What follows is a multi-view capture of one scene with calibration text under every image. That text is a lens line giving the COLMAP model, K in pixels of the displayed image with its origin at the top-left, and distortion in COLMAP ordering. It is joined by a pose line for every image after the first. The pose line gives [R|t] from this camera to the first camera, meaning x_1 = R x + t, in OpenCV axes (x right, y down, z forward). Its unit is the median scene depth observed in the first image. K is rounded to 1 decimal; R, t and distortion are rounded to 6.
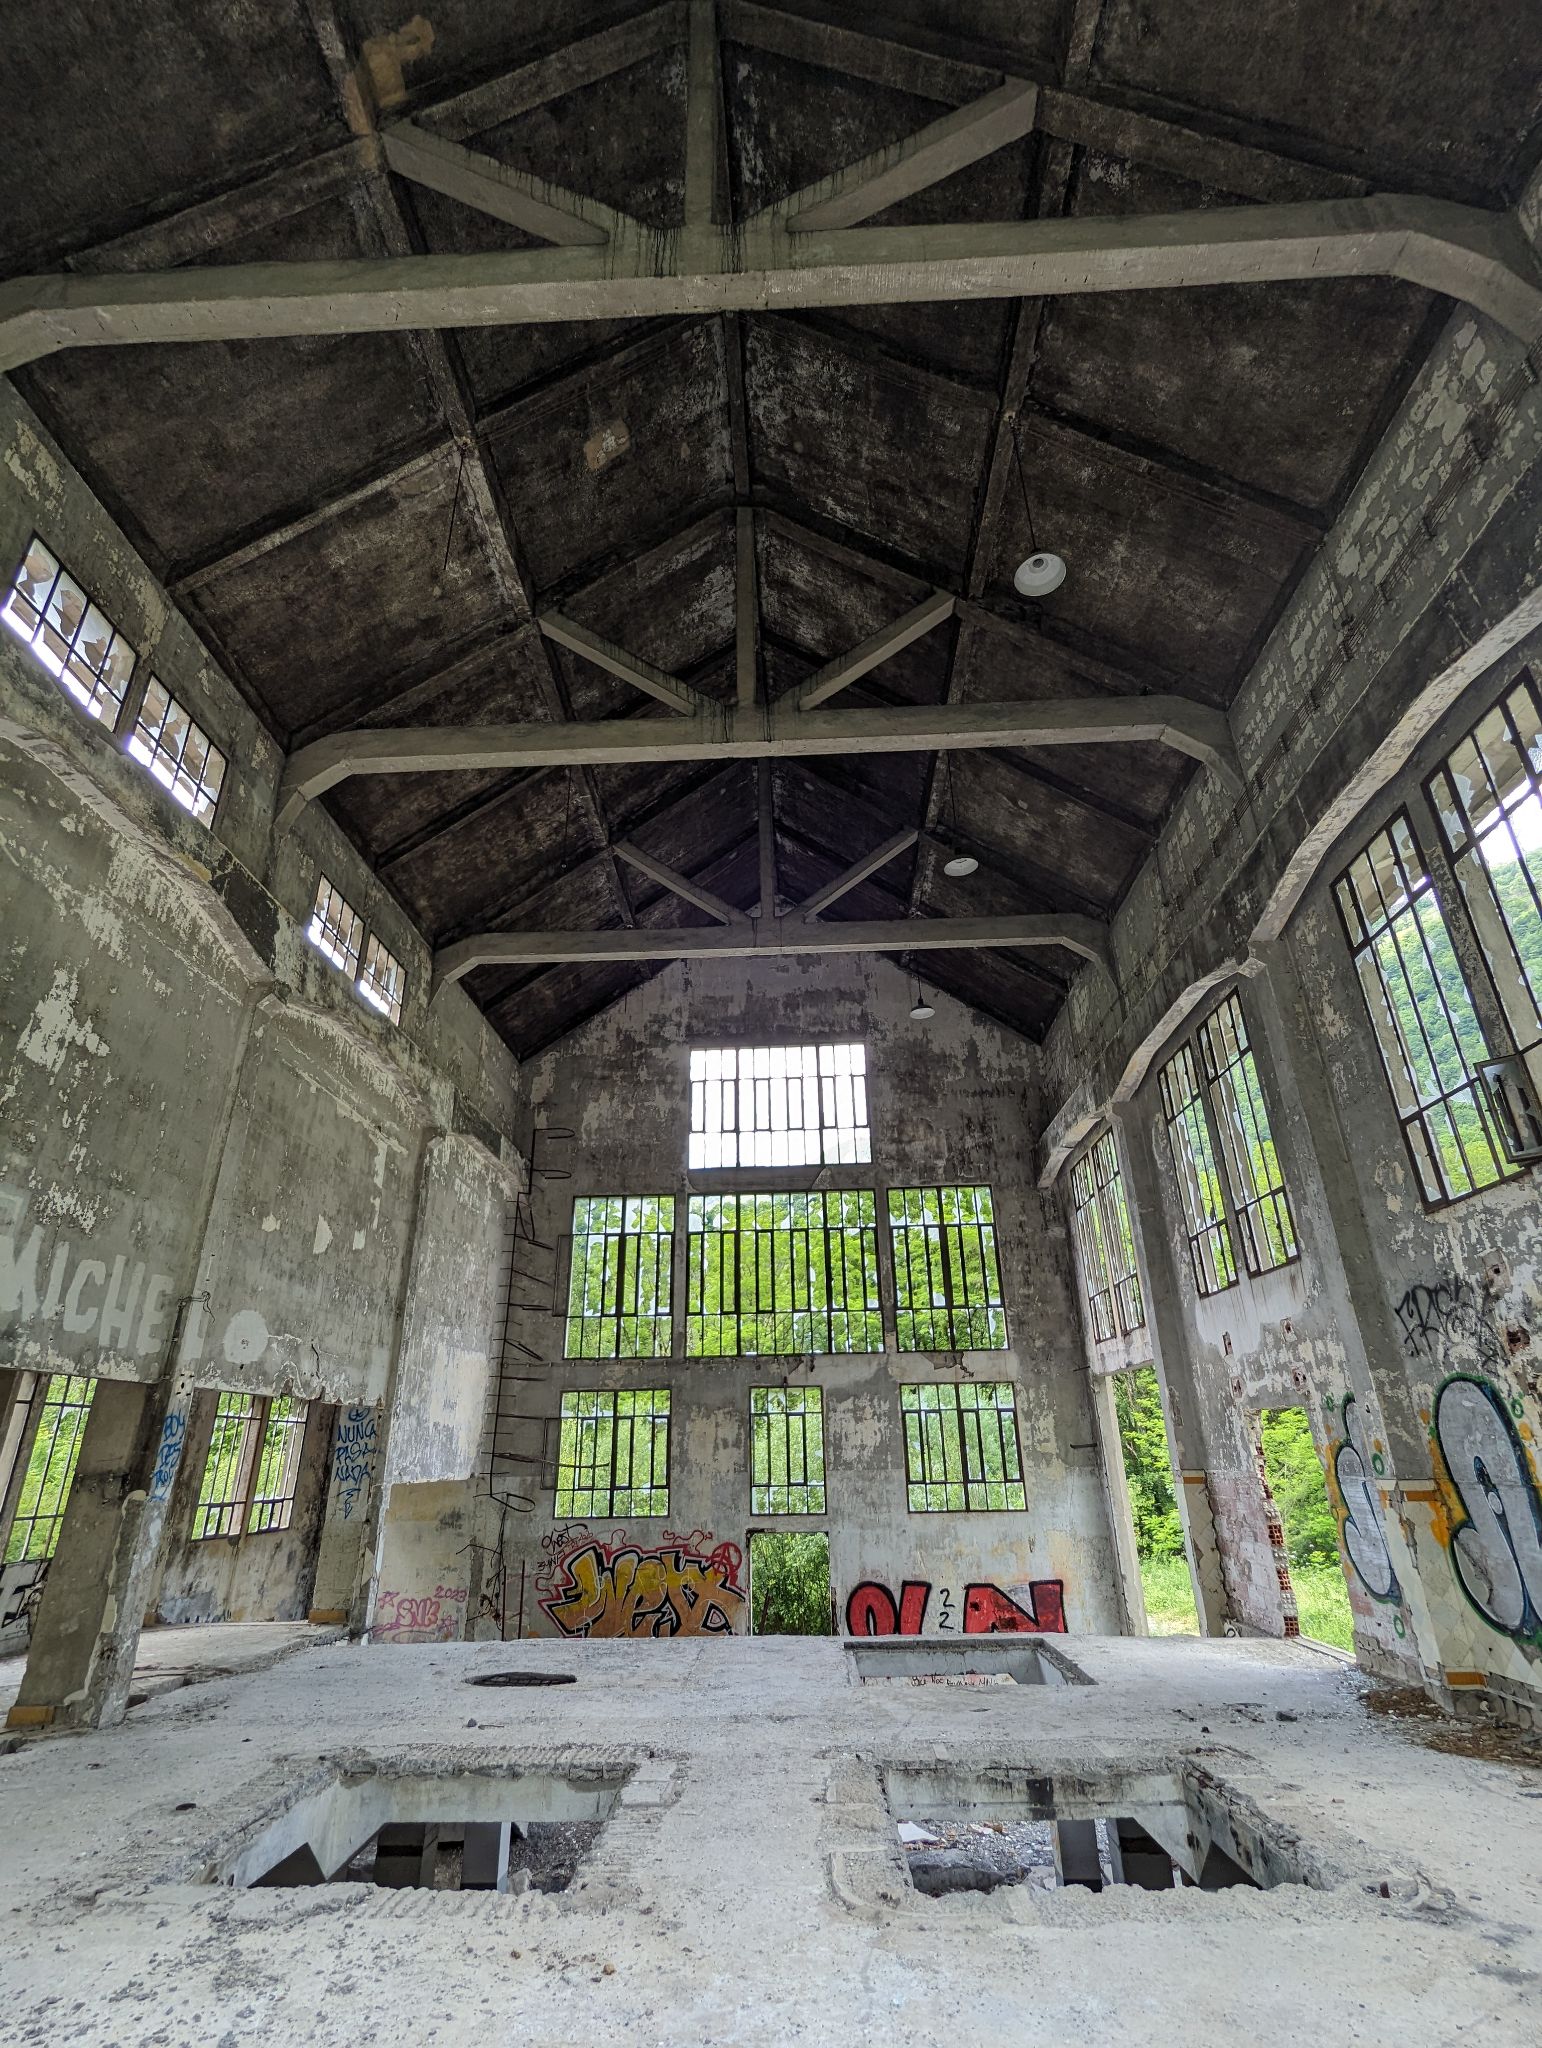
lens RADIAL K [[973.4, 0, 765.6], [0, 973.4, 1020.3], [0, 0, 1]] dist [-0.001172, 0.000114]
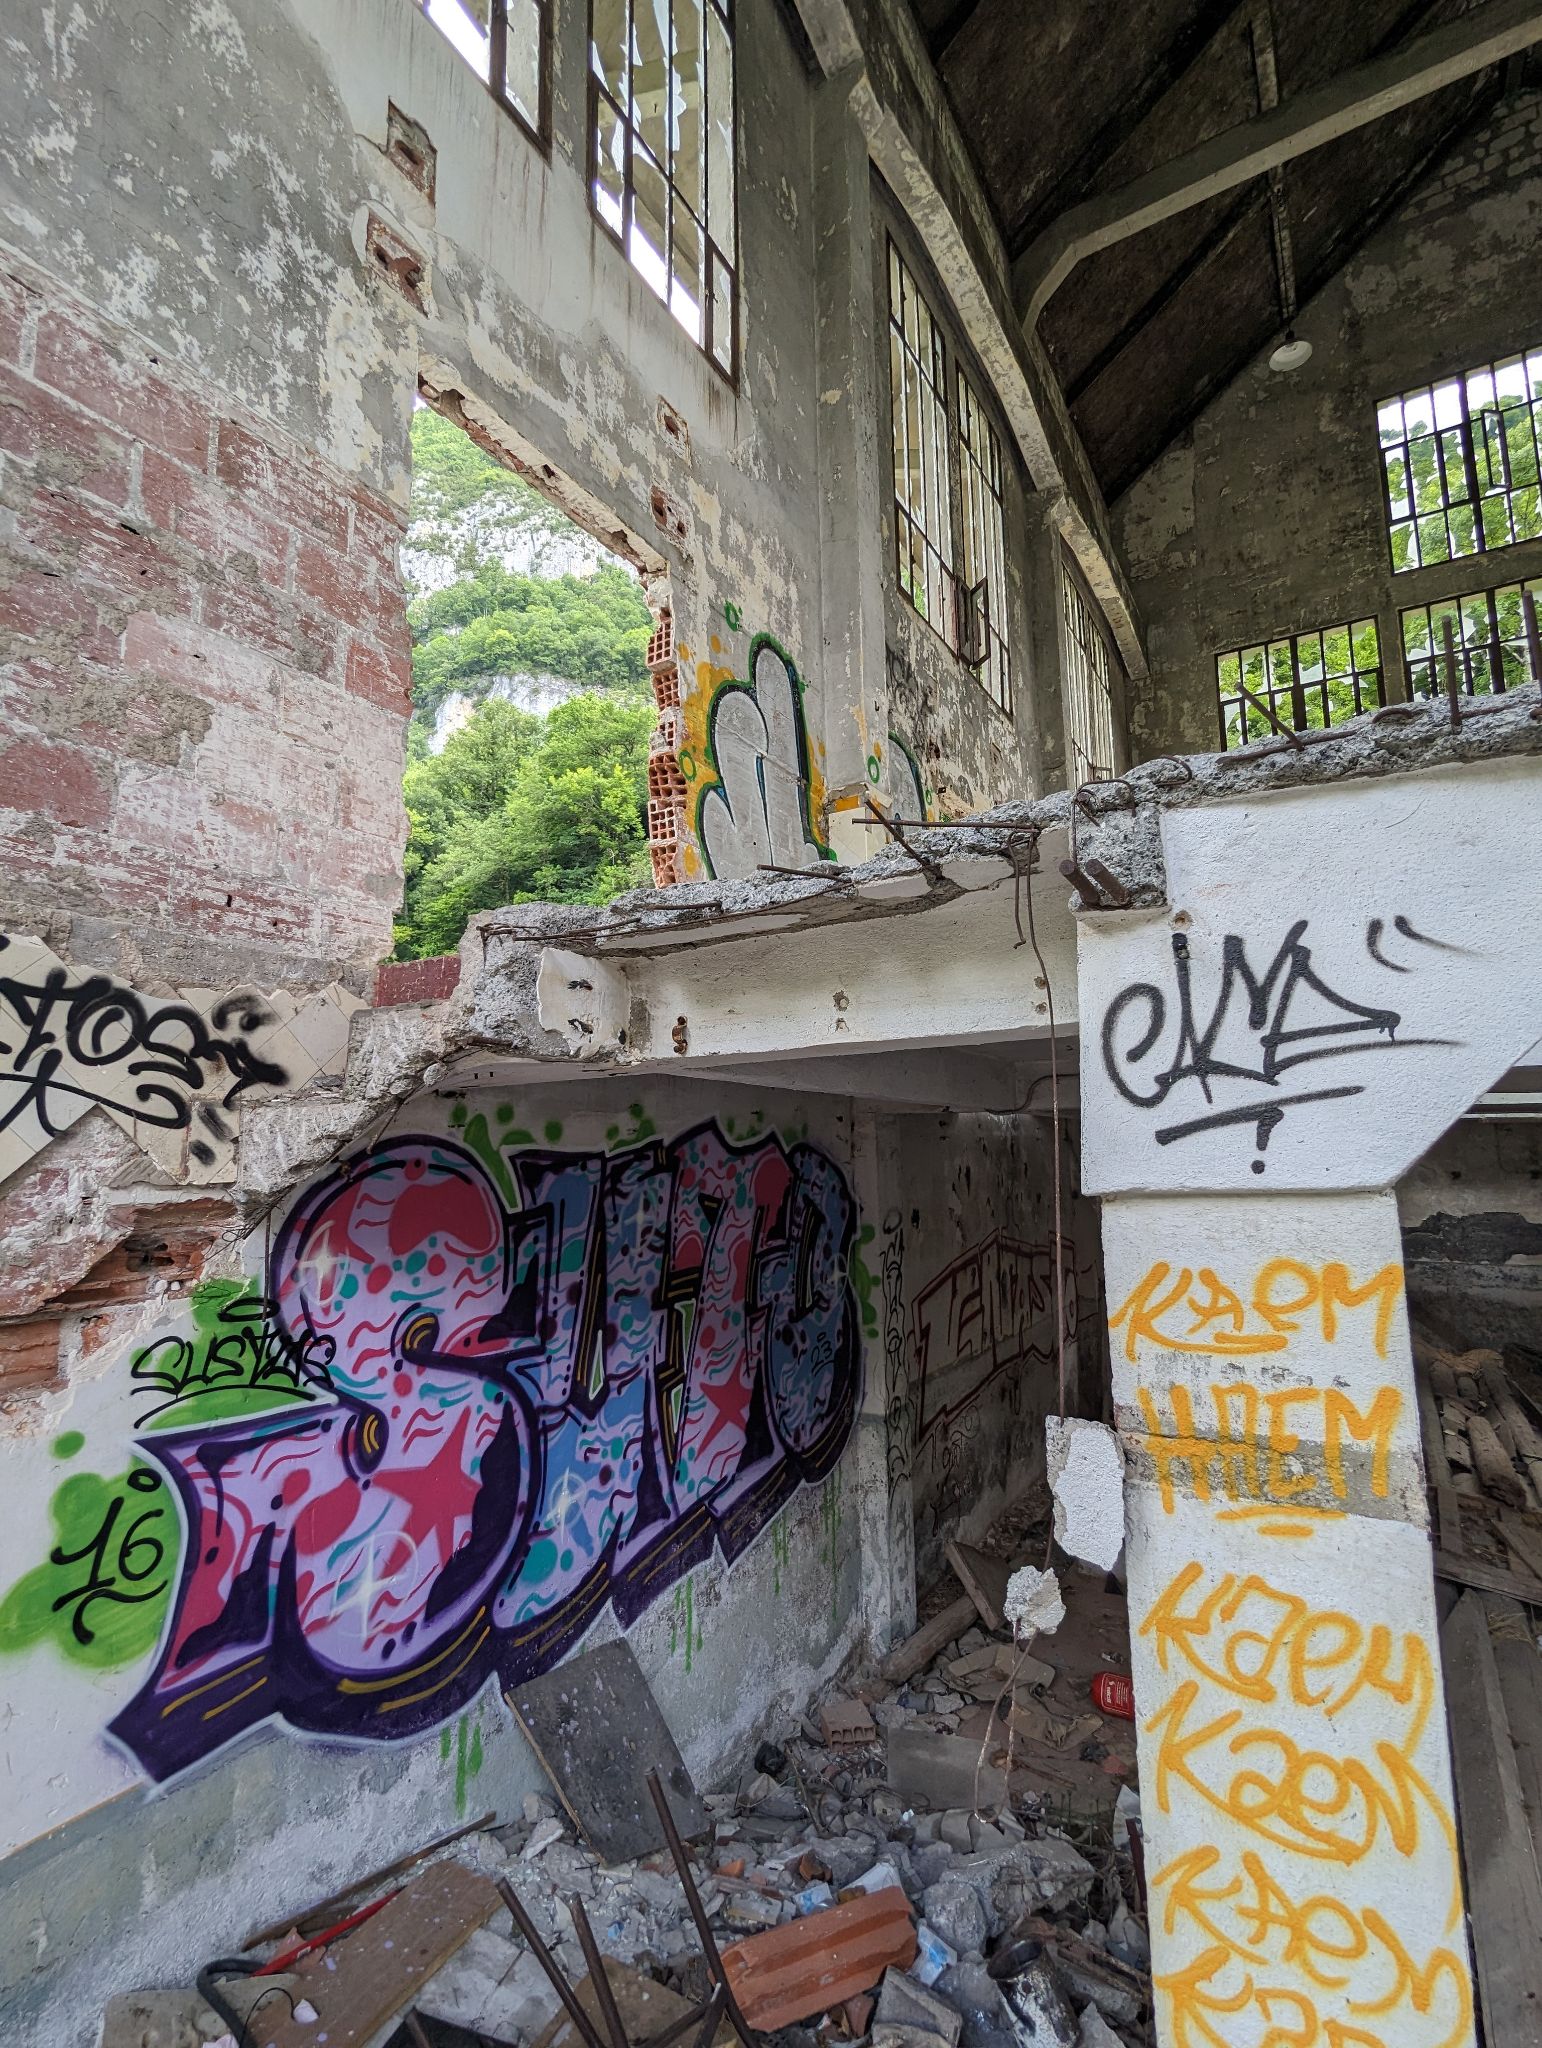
lens RADIAL K [[973.4, 0, 764.6], [0, 973.4, 1018.4], [0, 0, 1]] dist [-0.001172, 0.000114]
pose [[-0.873656, 0.092217, 0.477726, 0.336426], [-0.174880, 0.856739, -0.485196, 0.886261], [-0.454029, -0.507439, -0.732368, 1.331435]]
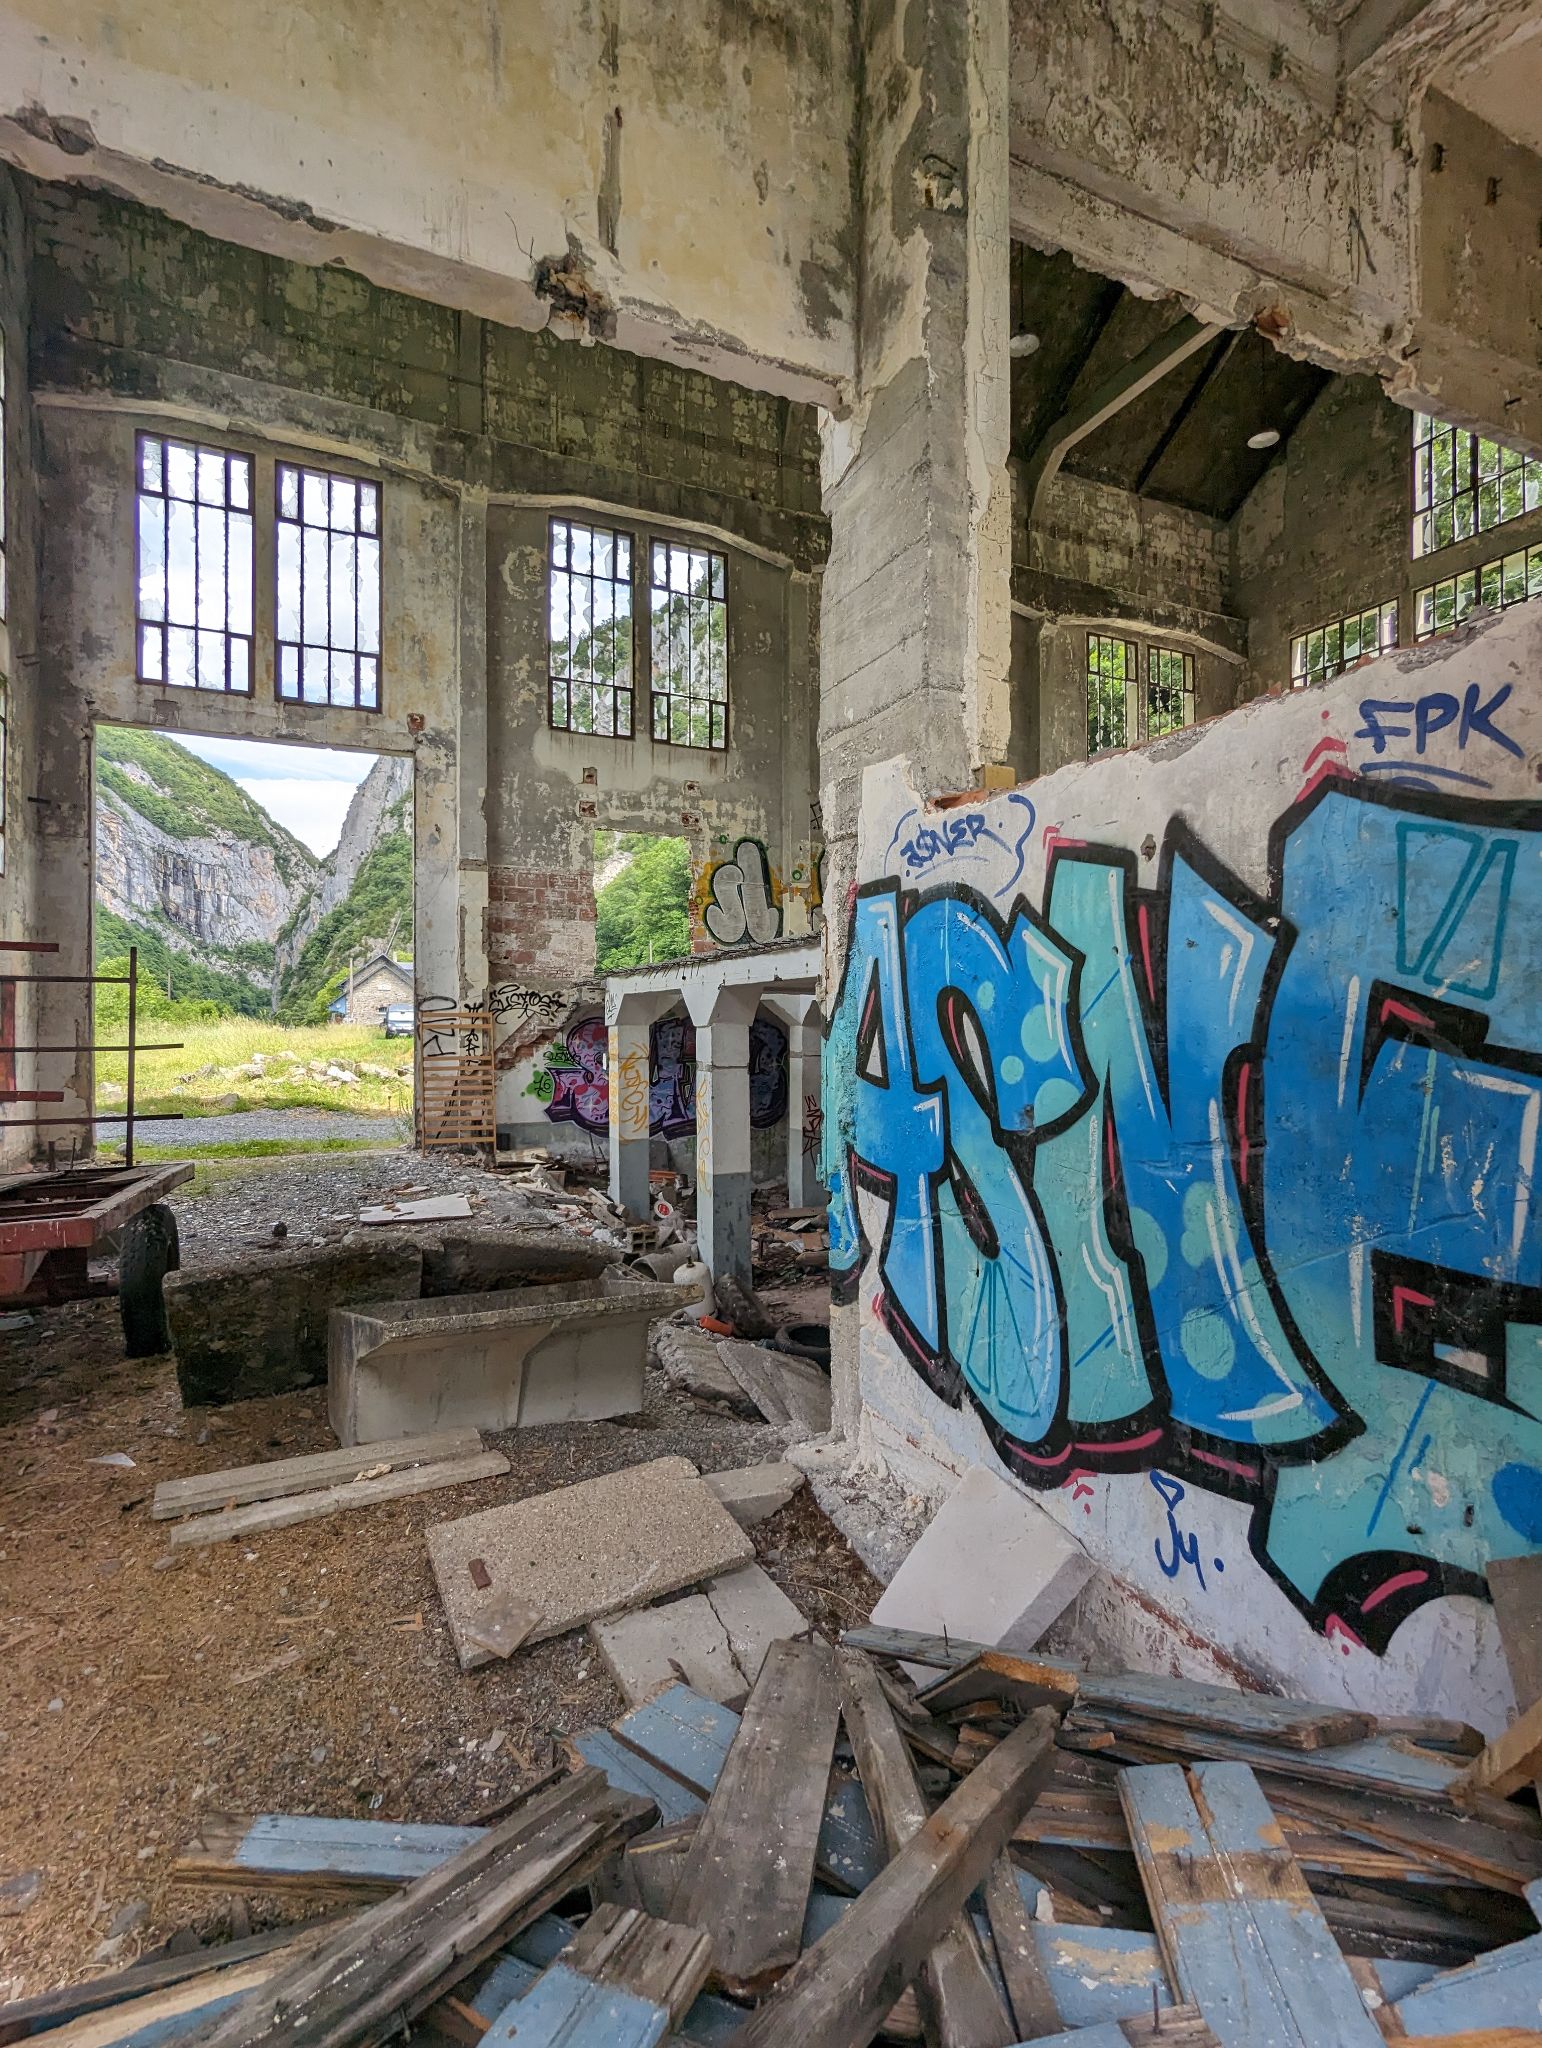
lens RADIAL K [[973.4, 0, 766.4], [0, 973.4, 1024.1], [0, 0, 1]] dist [-0.001172, 0.000114]
pose [[-0.456370, 0.021932, 0.889520, -0.904575], [-0.353532, 0.912932, -0.203889, 1.012312], [-0.816543, -0.407522, -0.408881, 1.533129]]
